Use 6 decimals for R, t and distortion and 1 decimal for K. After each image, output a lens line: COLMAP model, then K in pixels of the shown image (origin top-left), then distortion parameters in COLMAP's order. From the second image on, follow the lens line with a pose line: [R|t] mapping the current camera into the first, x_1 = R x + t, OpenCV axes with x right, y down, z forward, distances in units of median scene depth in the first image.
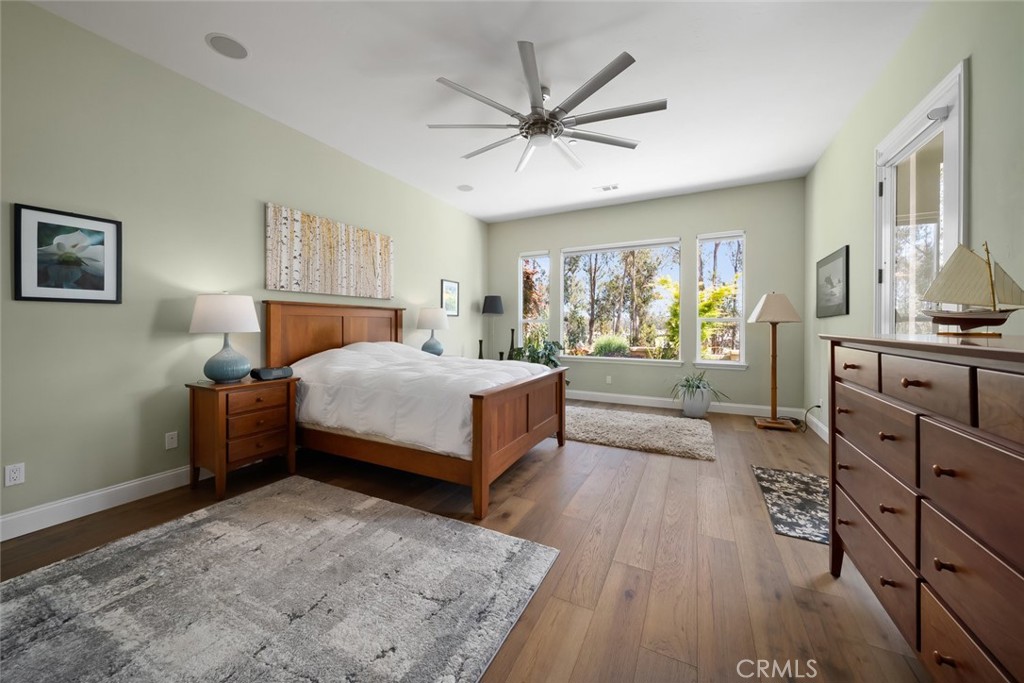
lens RADIAL K [[364.2, 0, 498.1], [0, 364.2, 326.4], [0, 0, 1]] dist [-0.003995, -0.000855]
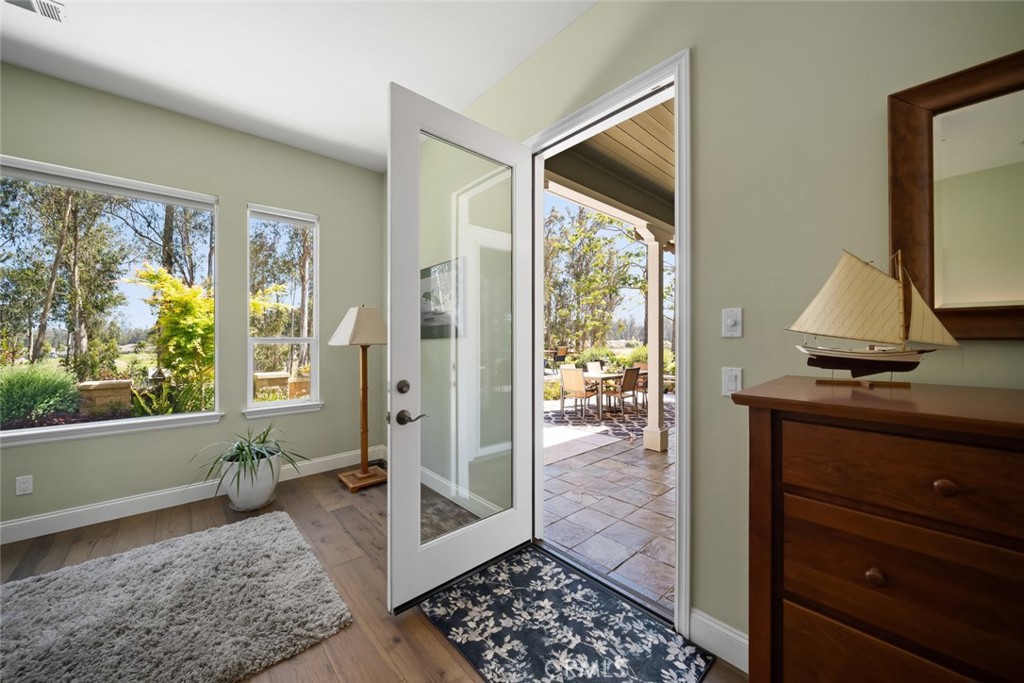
lens RADIAL K [[371.4, 0, 506.4], [0, 371.4, 337.0], [0, 0, 1]] dist [-0.007639, 0.000044]
pose [[0.342008, 0.000959, 0.939697, 0.177315], [0.007367, 0.999966, -0.003702, -0.029816], [-0.939668, 0.008189, 0.341989, 0.607935]]
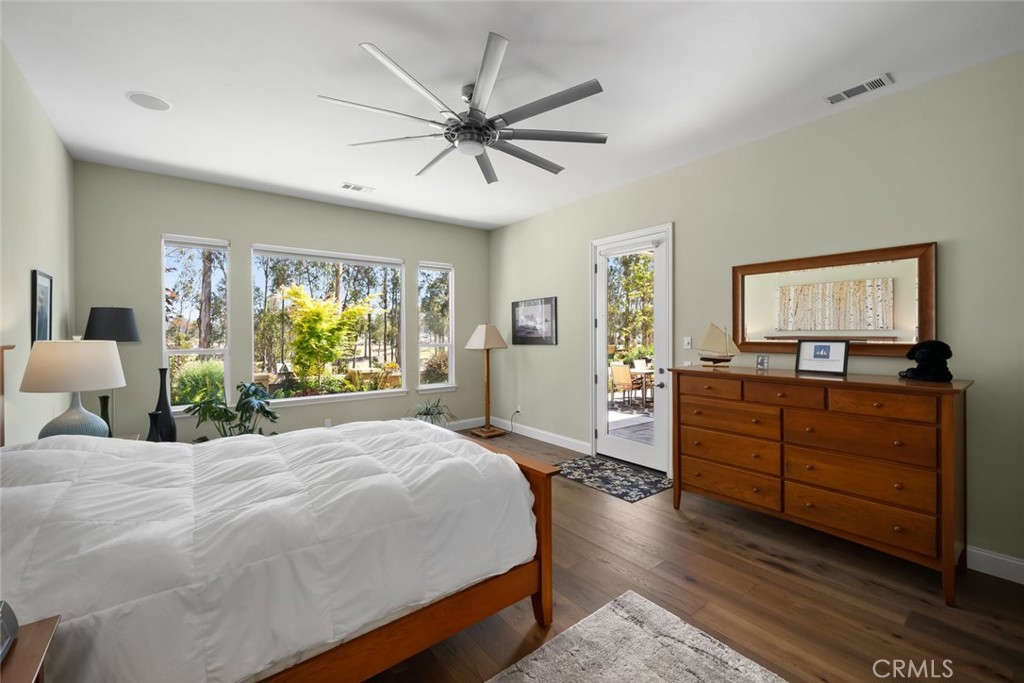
lens RADIAL K [[421.0, 0, 511.7], [0, 421.0, 331.7], [0, 0, 1]] dist [-0.007587, 0.000778]
pose [[0.413924, -0.001339, 0.910310, -0.635405], [0.010485, 0.999940, -0.003296, -0.080801], [-0.910251, 0.010909, 0.413913, 0.464480]]
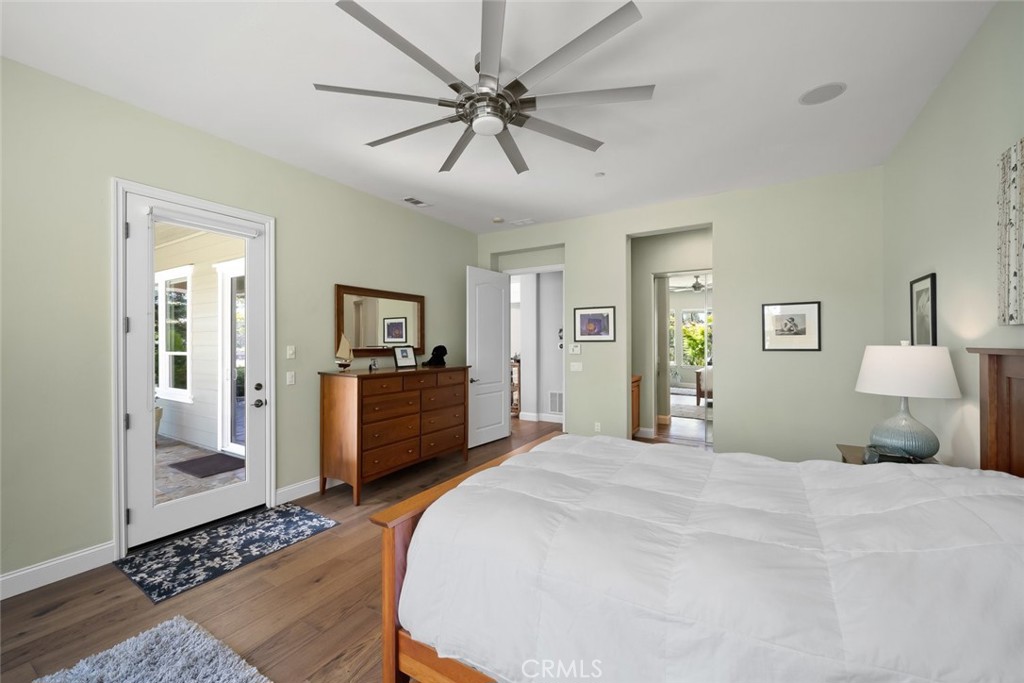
lens RADIAL K [[421.0, 0, 495.8], [0, 421.0, 341.5], [0, 0, 1]] dist [-0.007587, 0.000778]
pose [[-0.997340, 0.001895, 0.072867, 0.038474], [0.002257, 0.999986, 0.004887, -0.081491], [-0.072857, 0.005039, -0.997330, 1.621994]]
